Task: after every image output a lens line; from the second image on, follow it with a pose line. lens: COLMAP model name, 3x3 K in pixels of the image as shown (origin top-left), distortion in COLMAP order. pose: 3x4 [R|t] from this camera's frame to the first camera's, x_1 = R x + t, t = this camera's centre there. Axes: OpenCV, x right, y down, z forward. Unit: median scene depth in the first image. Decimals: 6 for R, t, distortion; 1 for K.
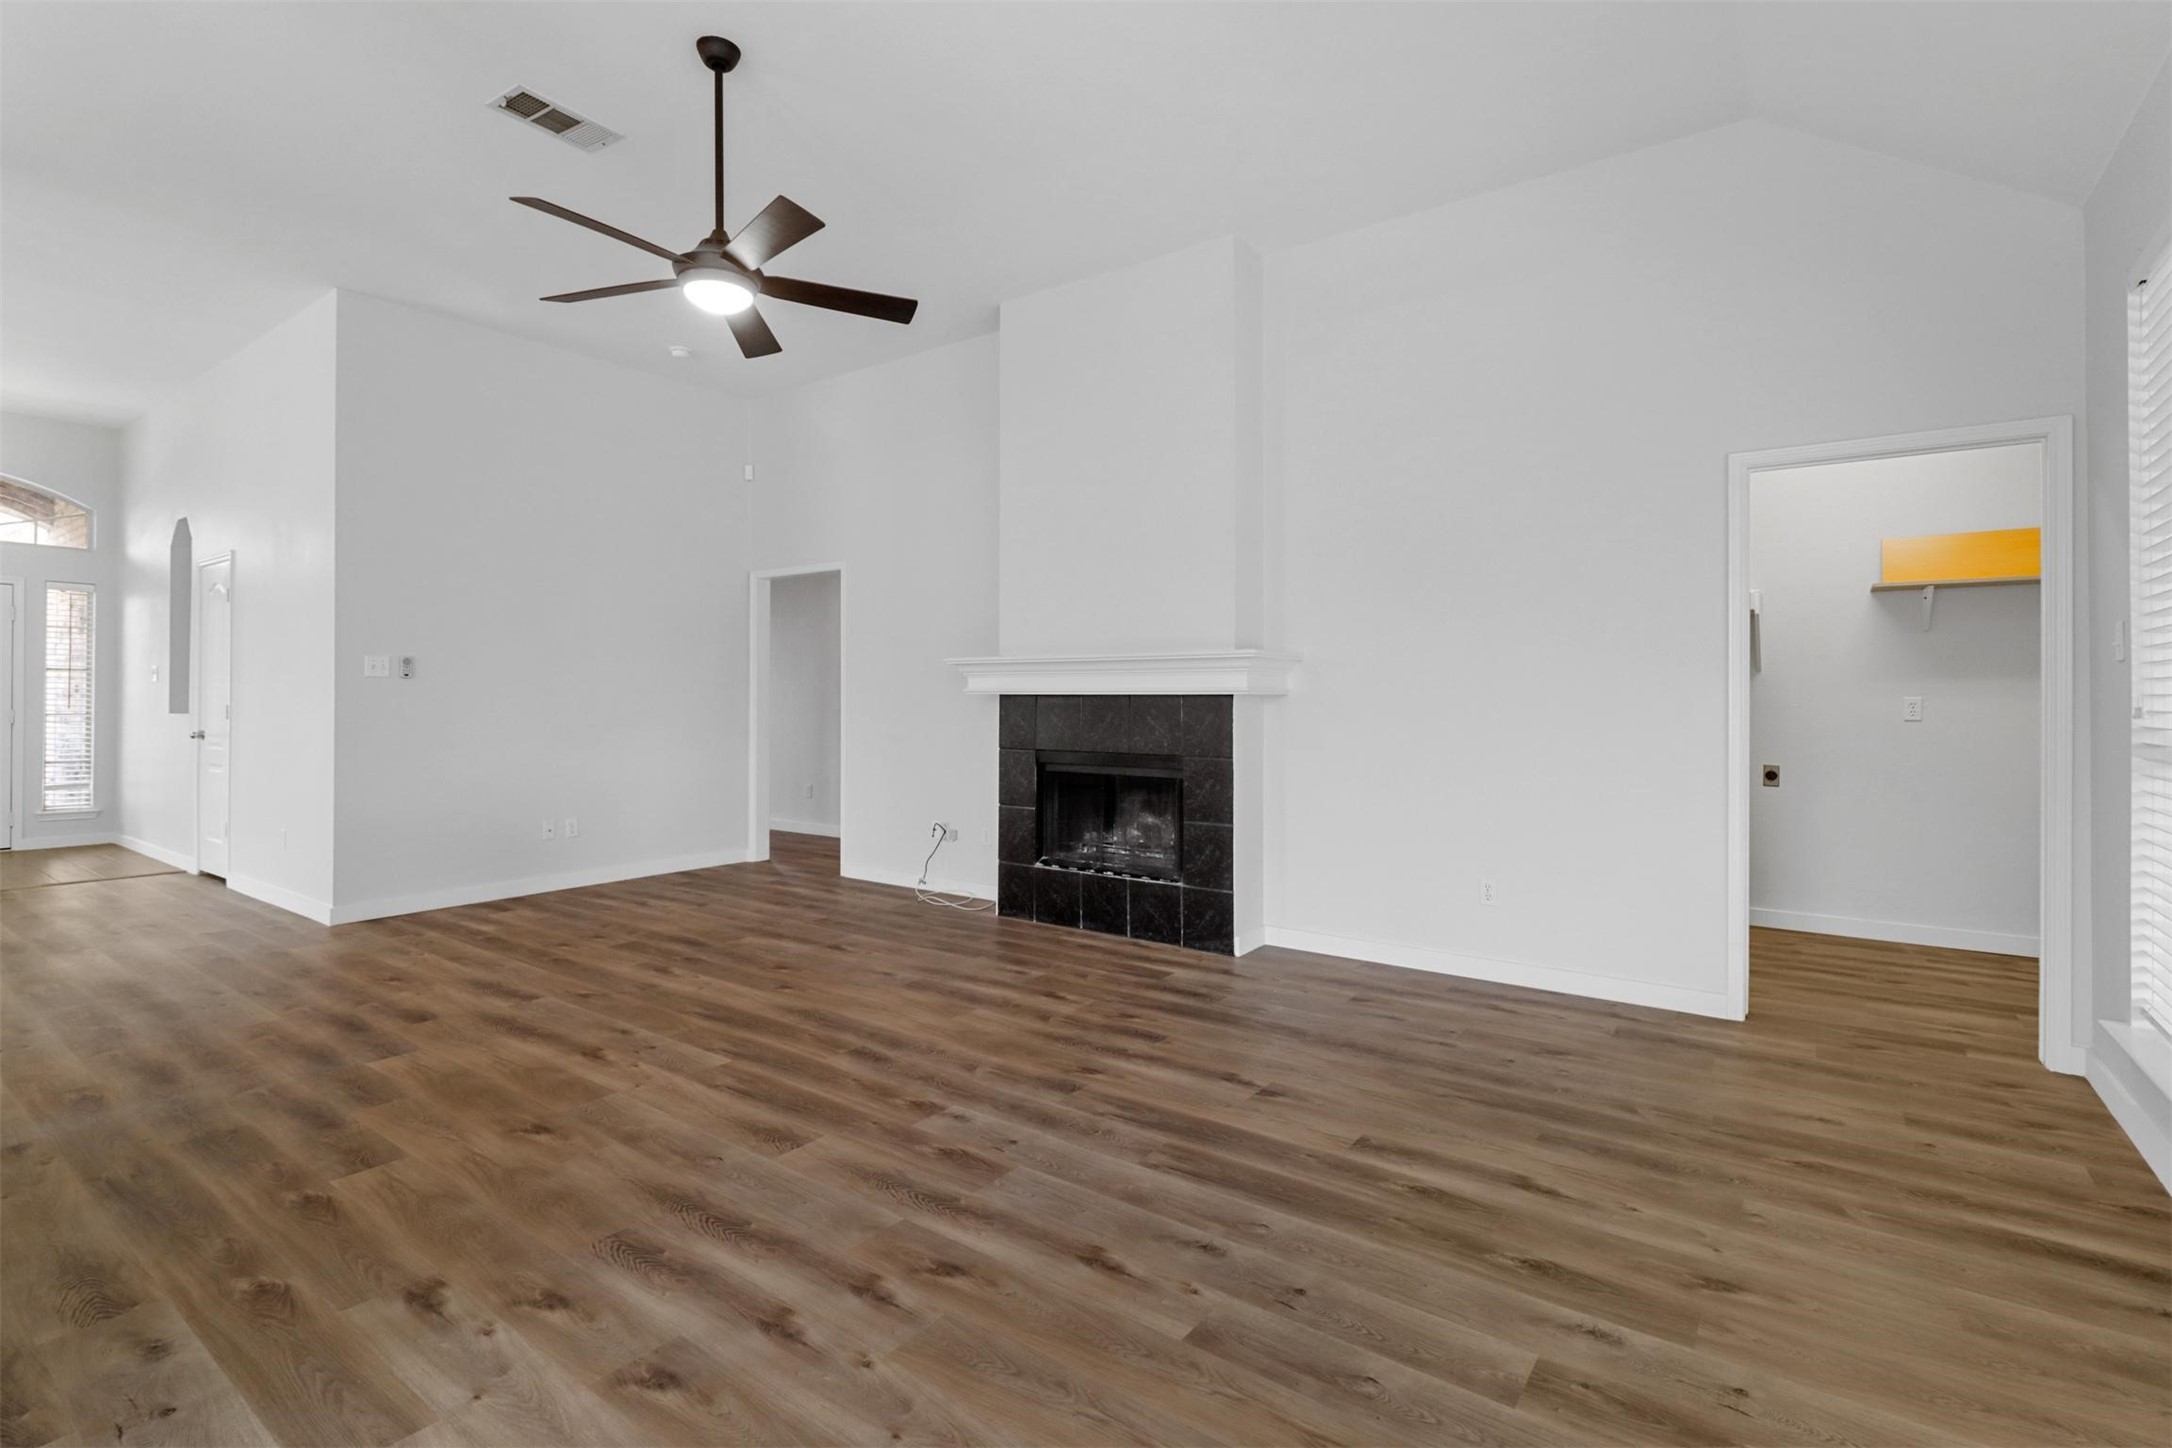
lens RADIAL K [[1006.0, 0, 1072.1], [0, 1006.0, 700.4], [0, 0, 1]] dist [-0.002447, 0.000216]
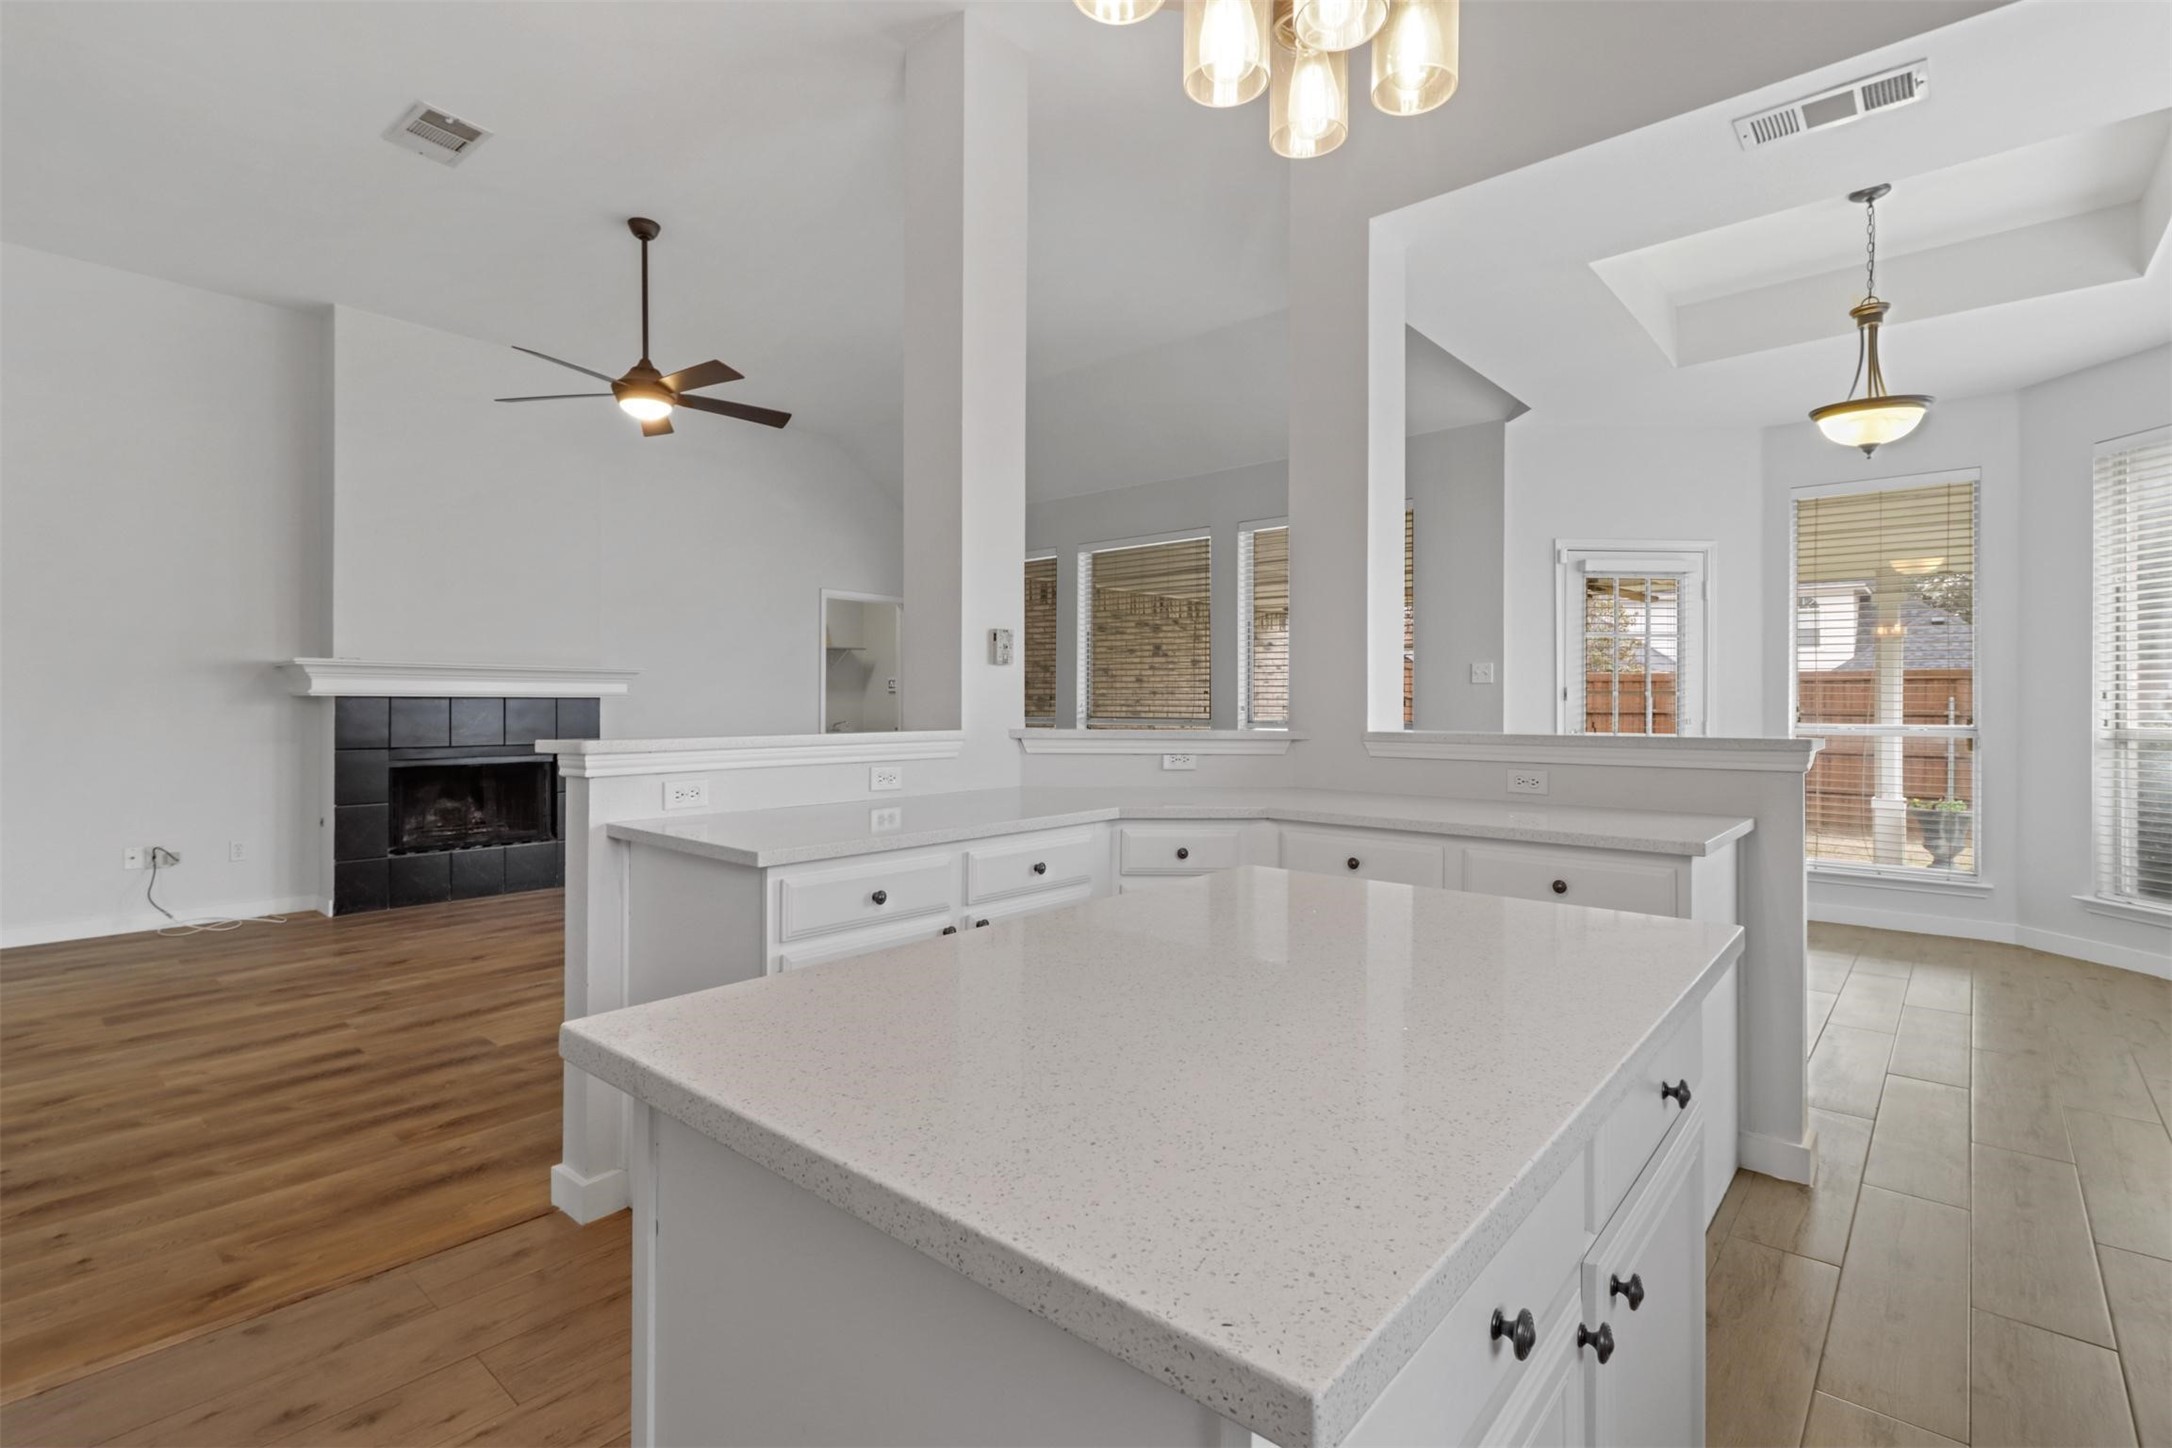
lens RADIAL K [[1006.0, 0, 1072.1], [0, 1006.0, 700.4], [0, 0, 1]] dist [-0.002447, 0.000216]
pose [[0.094285, 0.000557, 0.995545, -1.482910], [-0.003898, 0.999992, -0.000191, -0.005872], [-0.995538, -0.003863, 0.094286, 0.258219]]
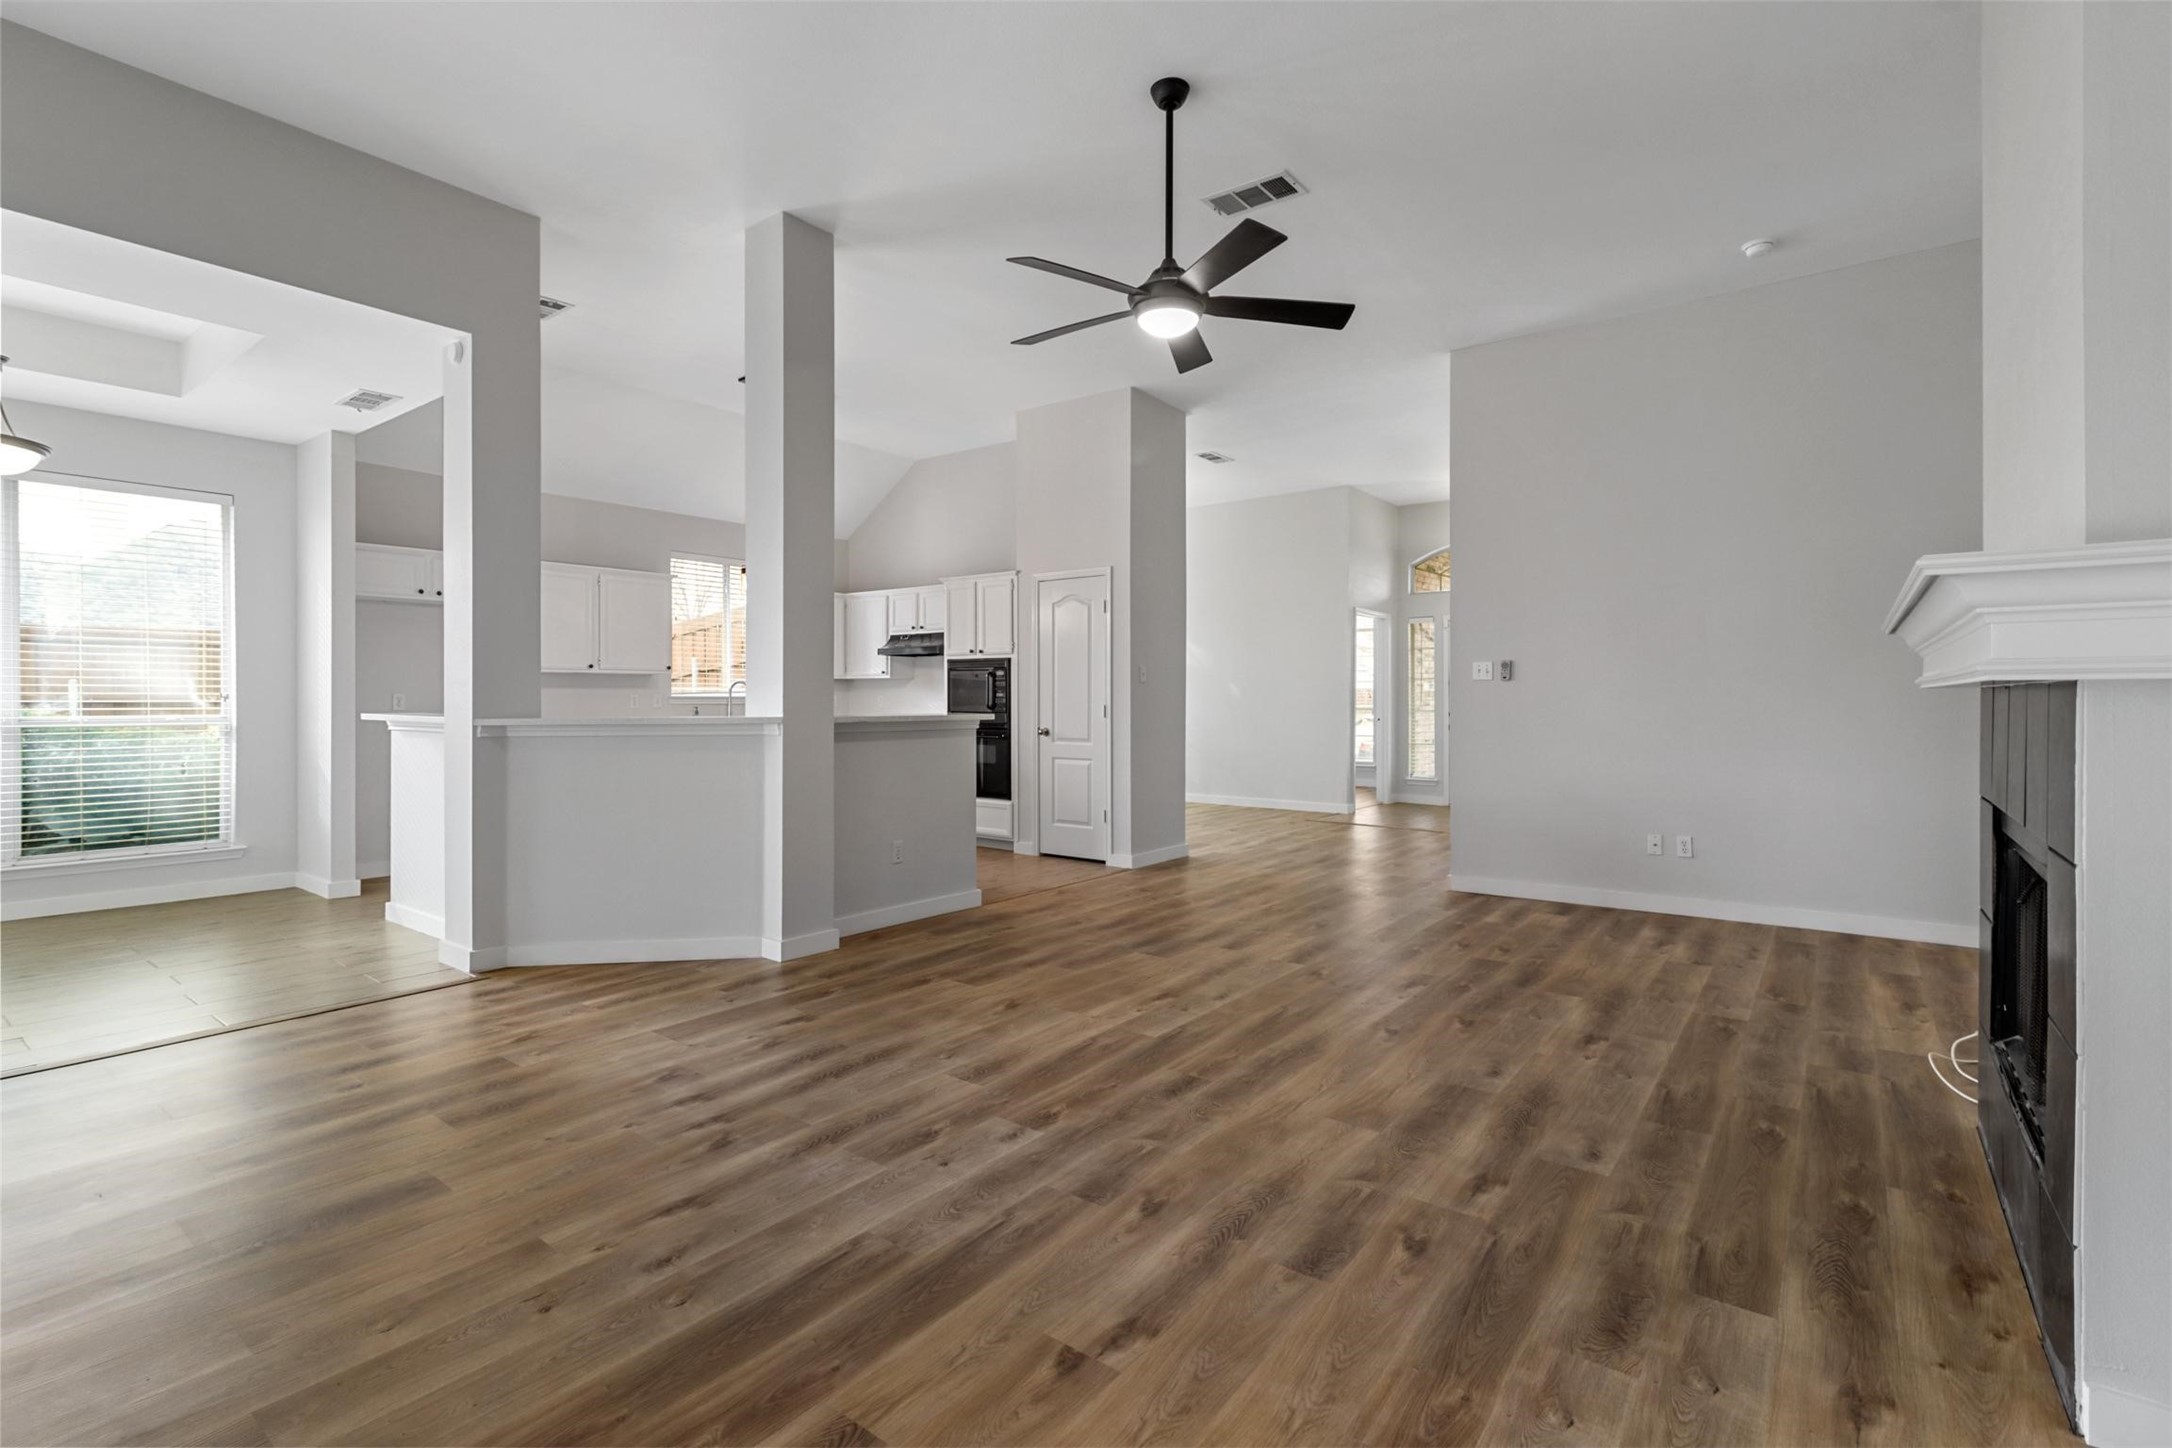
lens RADIAL K [[1000.3, 0, 1082.5], [0, 1000.3, 693.1], [0, 0, 1]] dist [0.002974, 0.000941]
pose [[-0.020624, -0.009924, -0.999738, 0.639239], [0.001425, 0.999949, -0.009955, 0.003119], [0.999786, -0.001630, -0.020609, 0.828209]]
